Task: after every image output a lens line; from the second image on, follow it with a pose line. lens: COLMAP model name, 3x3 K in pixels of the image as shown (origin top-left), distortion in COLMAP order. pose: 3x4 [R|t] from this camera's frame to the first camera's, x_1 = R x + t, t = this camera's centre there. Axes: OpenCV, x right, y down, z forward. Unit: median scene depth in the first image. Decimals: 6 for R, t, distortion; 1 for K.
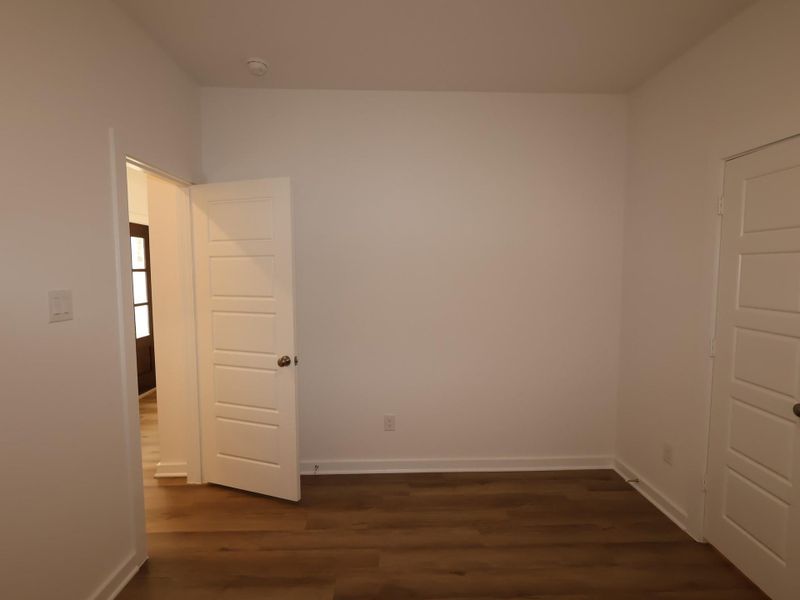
lens RADIAL K [[419.8, 0, 402.4], [0, 419.8, 301.4], [0, 0, 1]] dist [-0.001793, 0.001105]
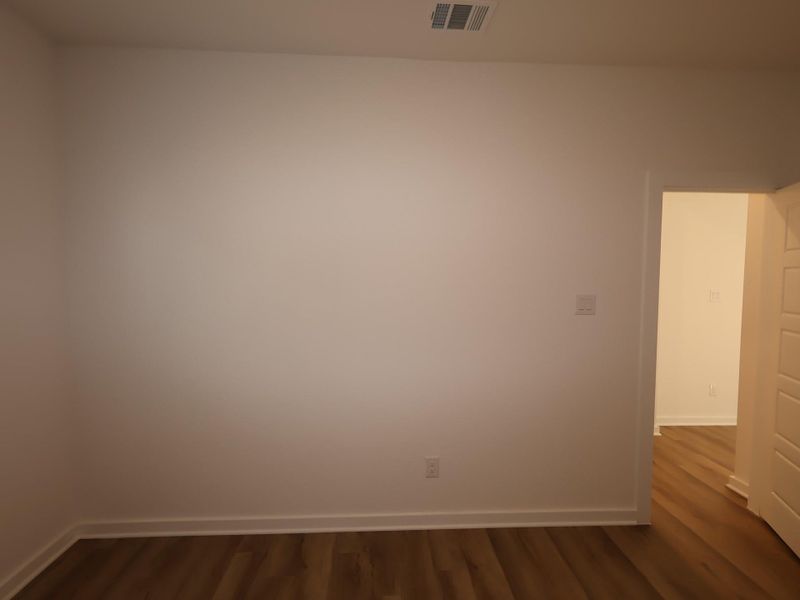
lens RADIAL K [[419.8, 0, 402.4], [0, 419.8, 301.4], [0, 0, 1]] dist [-0.001793, 0.001105]
pose [[0.022024, 0.058808, -0.998026, 0.412677], [-0.083590, 0.994881, 0.056778, -0.018657], [0.996257, 0.082175, 0.026827, 0.174586]]
